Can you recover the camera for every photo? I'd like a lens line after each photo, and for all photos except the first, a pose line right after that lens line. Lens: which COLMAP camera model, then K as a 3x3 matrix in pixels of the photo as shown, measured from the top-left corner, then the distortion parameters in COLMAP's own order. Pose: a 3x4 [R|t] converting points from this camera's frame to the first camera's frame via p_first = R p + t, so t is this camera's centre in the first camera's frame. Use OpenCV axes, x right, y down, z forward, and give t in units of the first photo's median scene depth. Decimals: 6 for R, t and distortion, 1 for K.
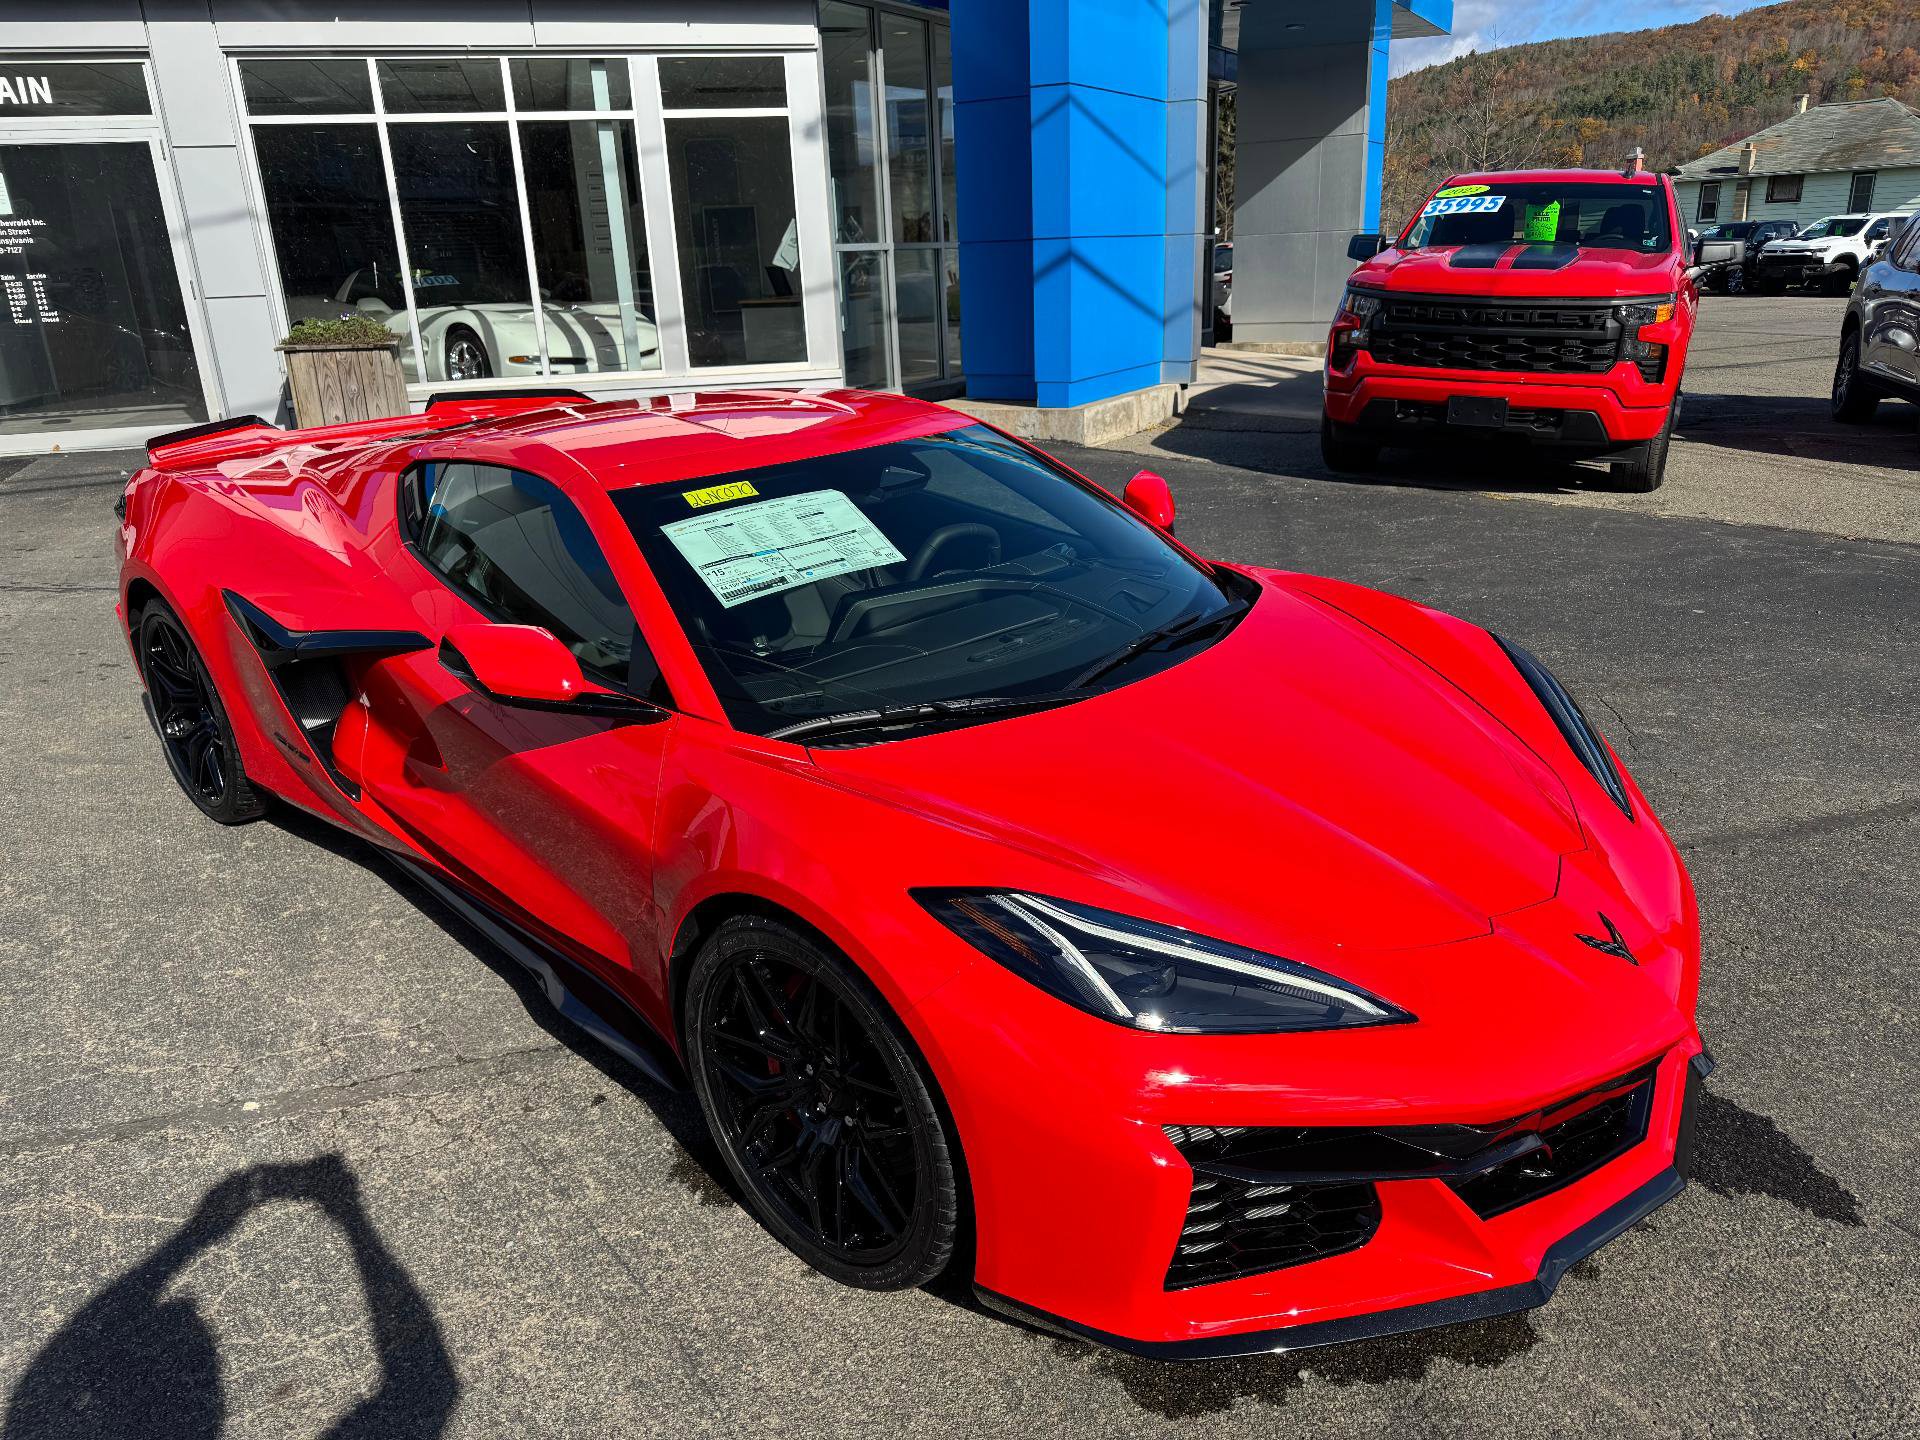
lens RADIAL K [[1358.7, 0, 954.8], [0, 1358.7, 729.6], [0, 0, 1]] dist [0.019841, -0.024606]
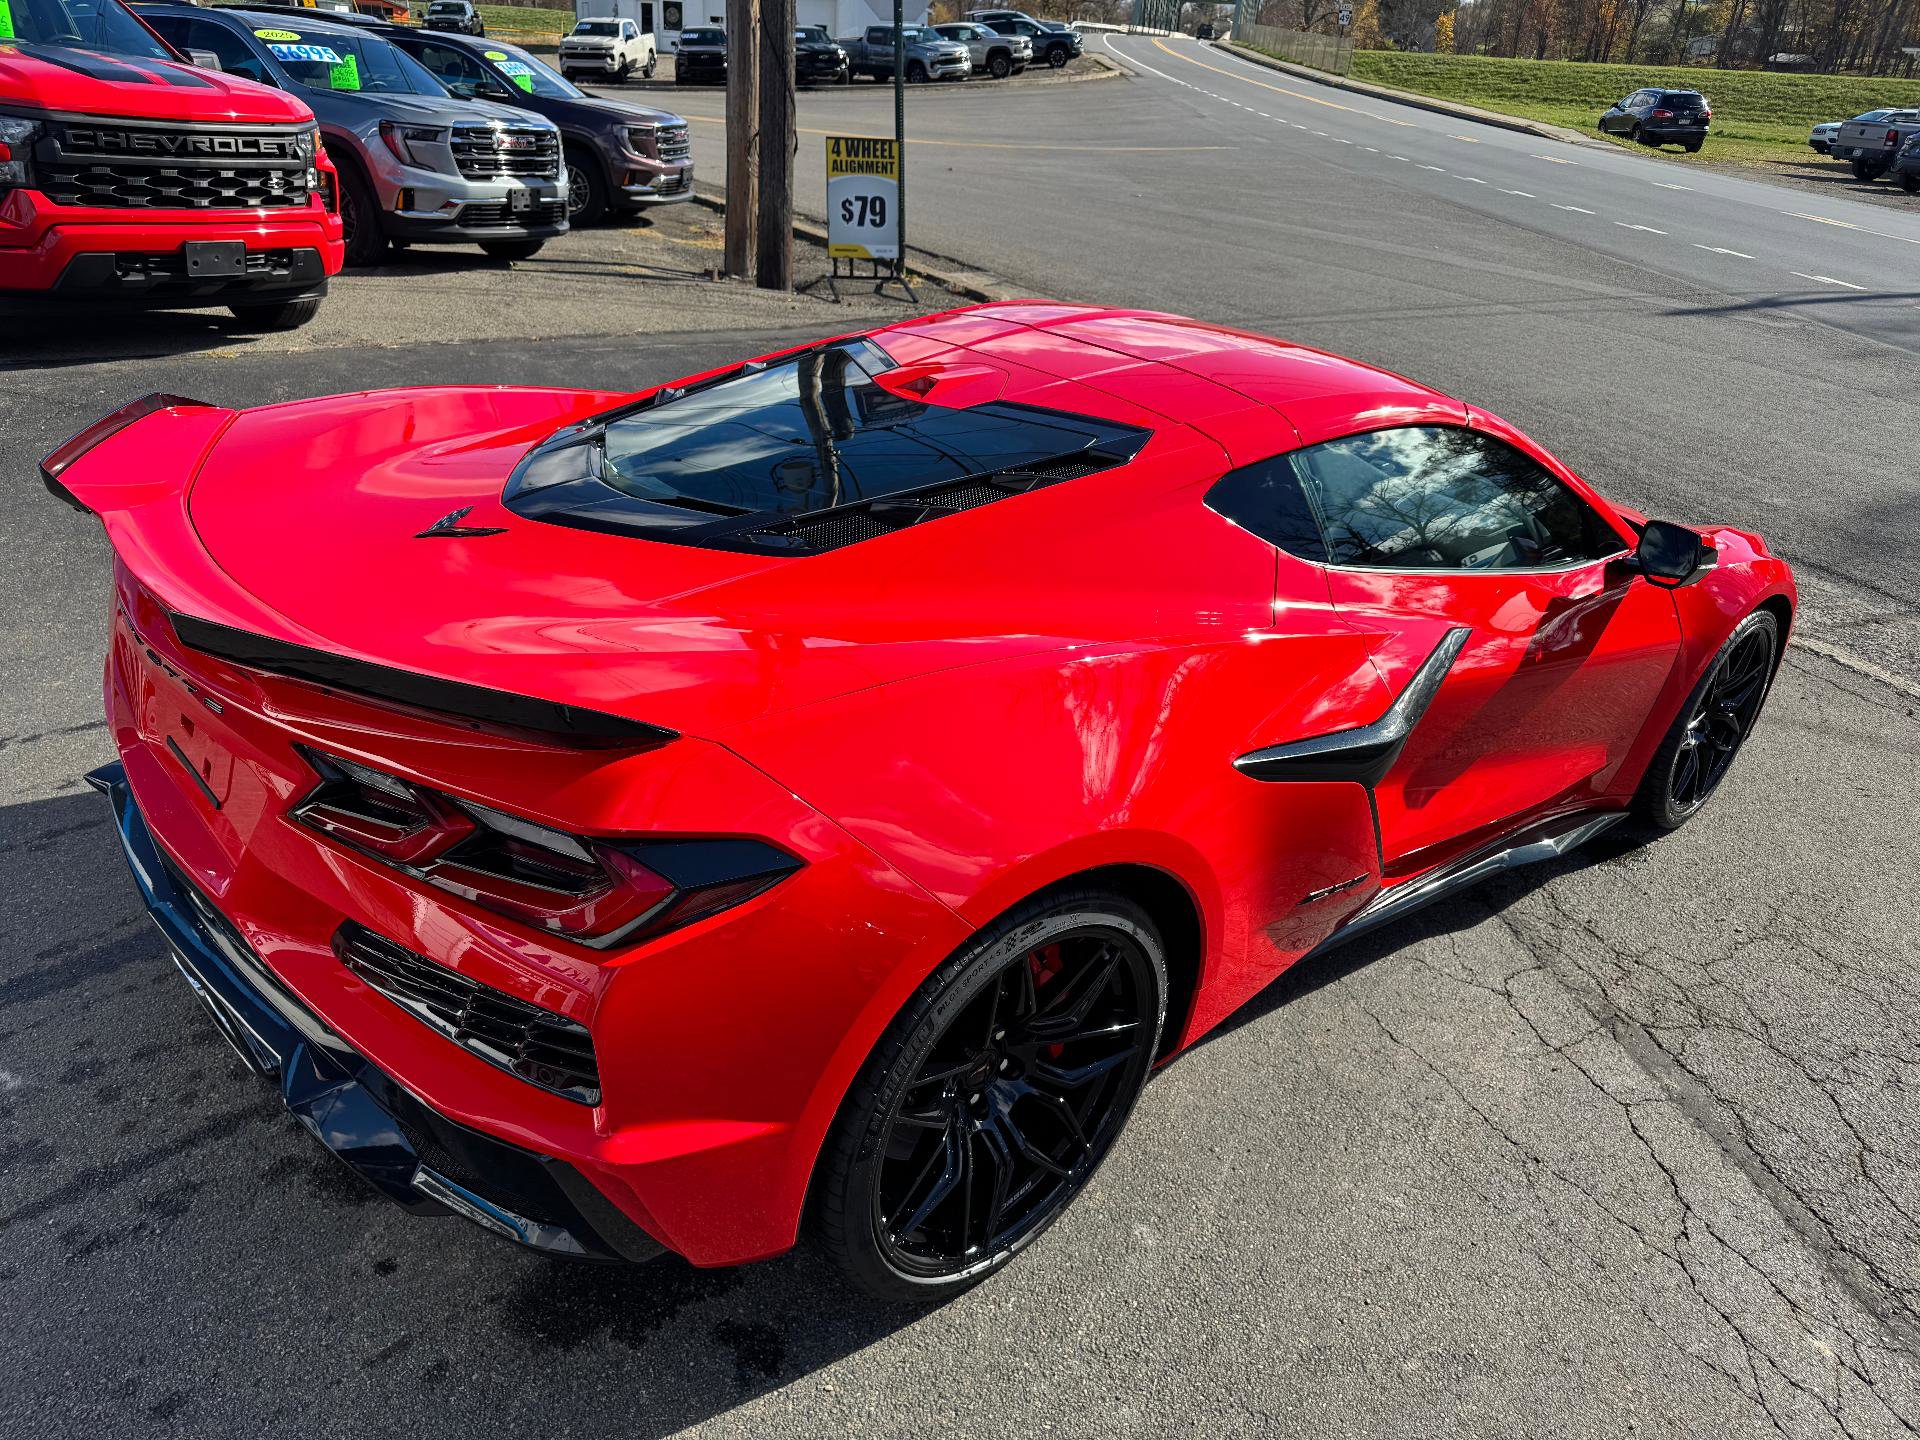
lens RADIAL K [[1358.7, 0, 952.2], [0, 1358.7, 725.9], [0, 0, 1]] dist [0.019841, -0.024606]
pose [[0.081368, -0.401446, 0.912261, -0.481444], [0.260773, 0.891987, 0.369265, -0.163864], [-0.961965, 0.207847, 0.177265, 0.450125]]
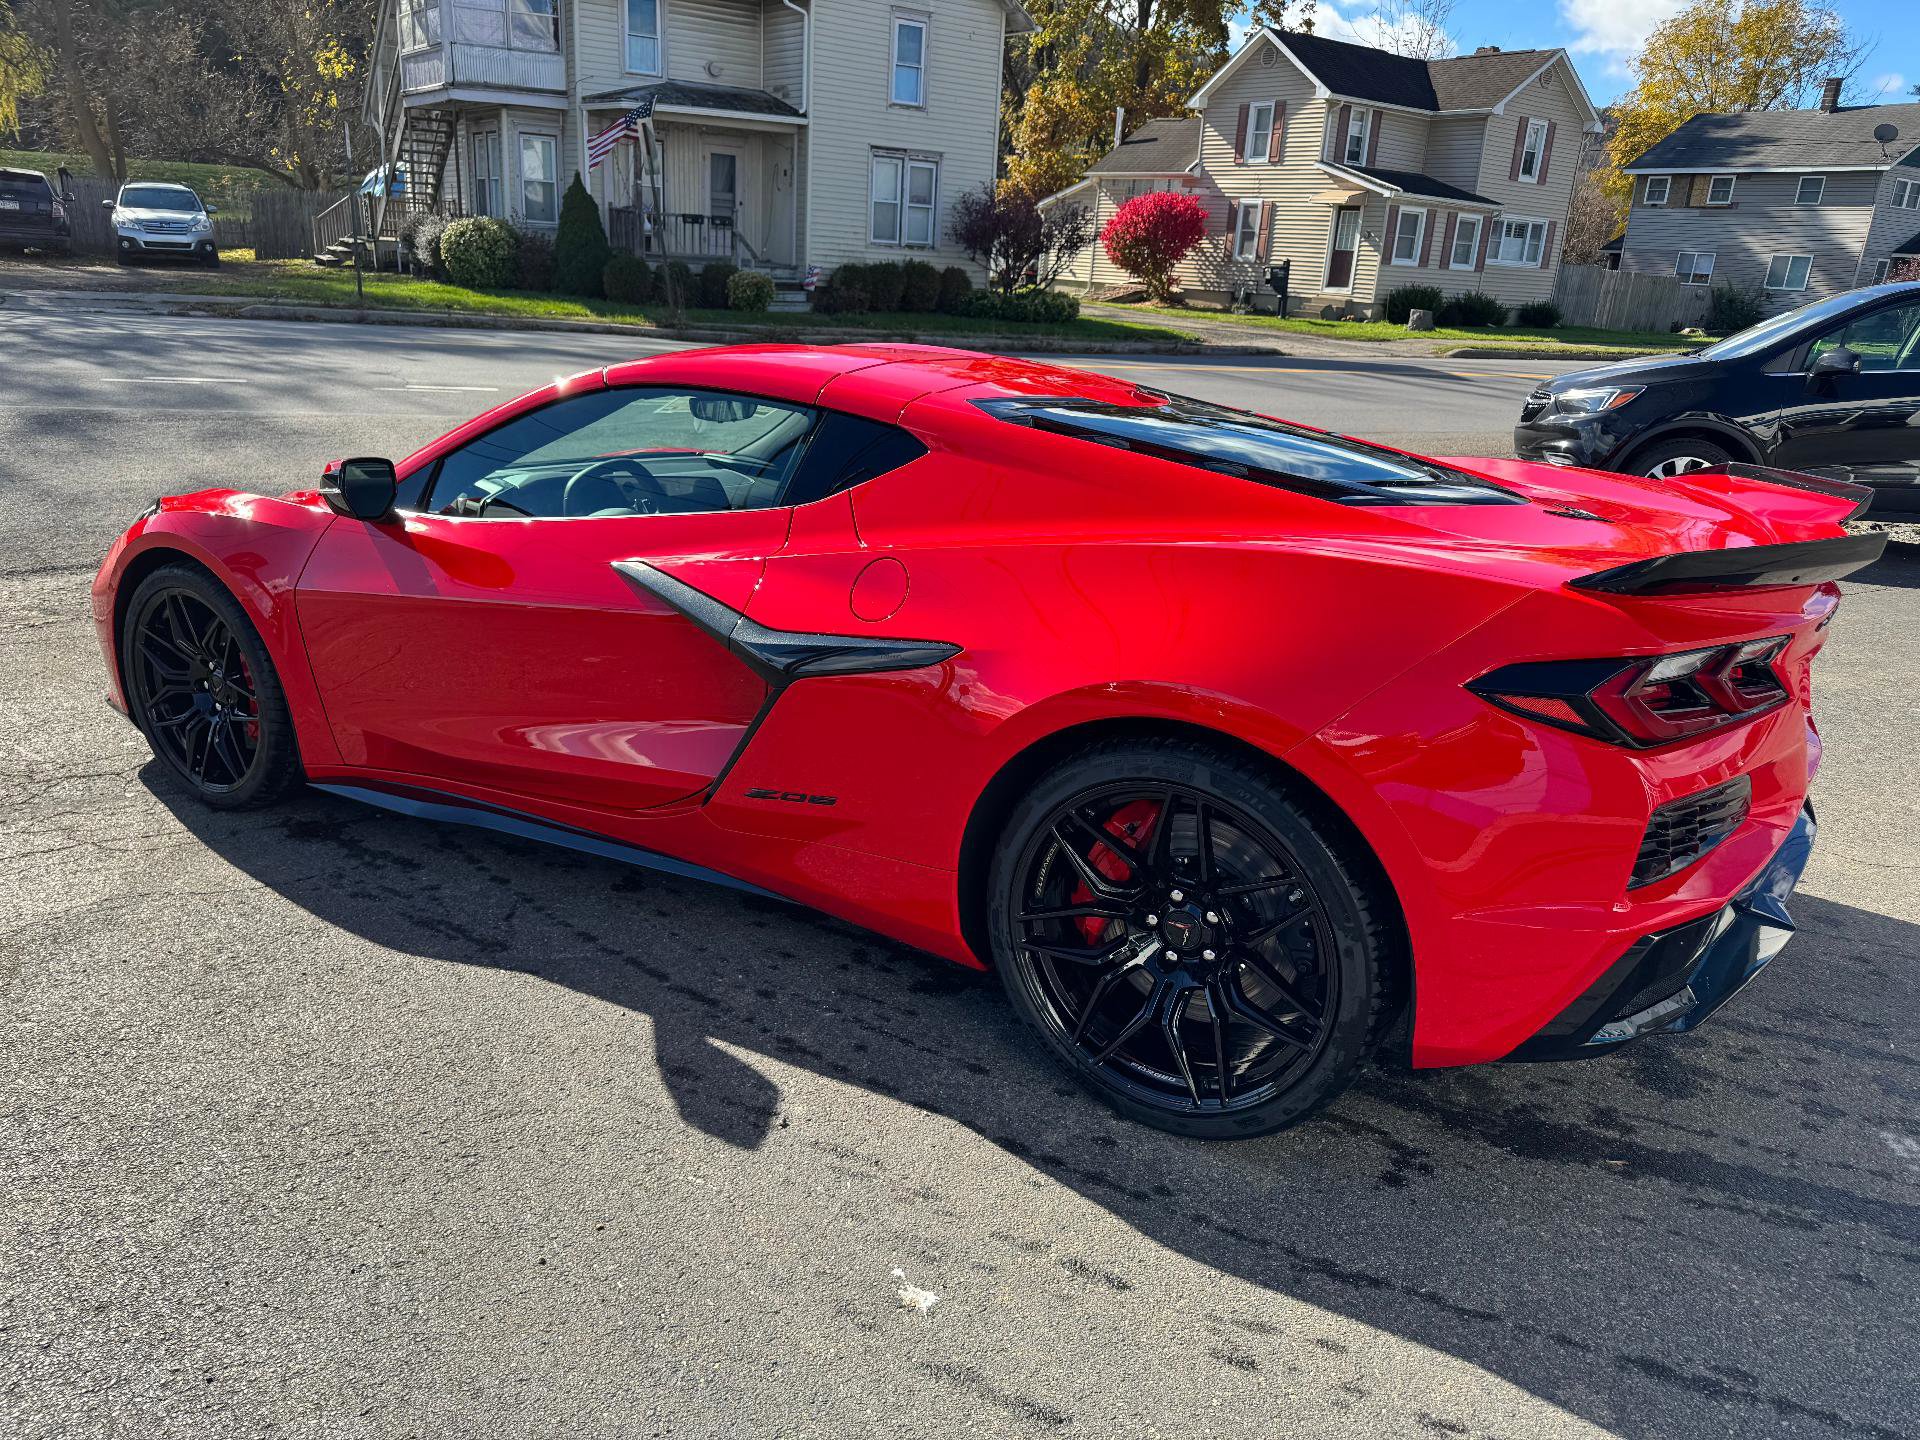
lens RADIAL K [[1358.7, 0, 960.5], [0, 1358.7, 729.5], [0, 0, 1]] dist [0.019841, -0.024606]
pose [[-0.976723, 0.058452, -0.206388, -0.013150], [-0.085026, 0.777846, 0.622677, -0.278360], [0.196935, 0.625731, -0.754770, 0.835342]]
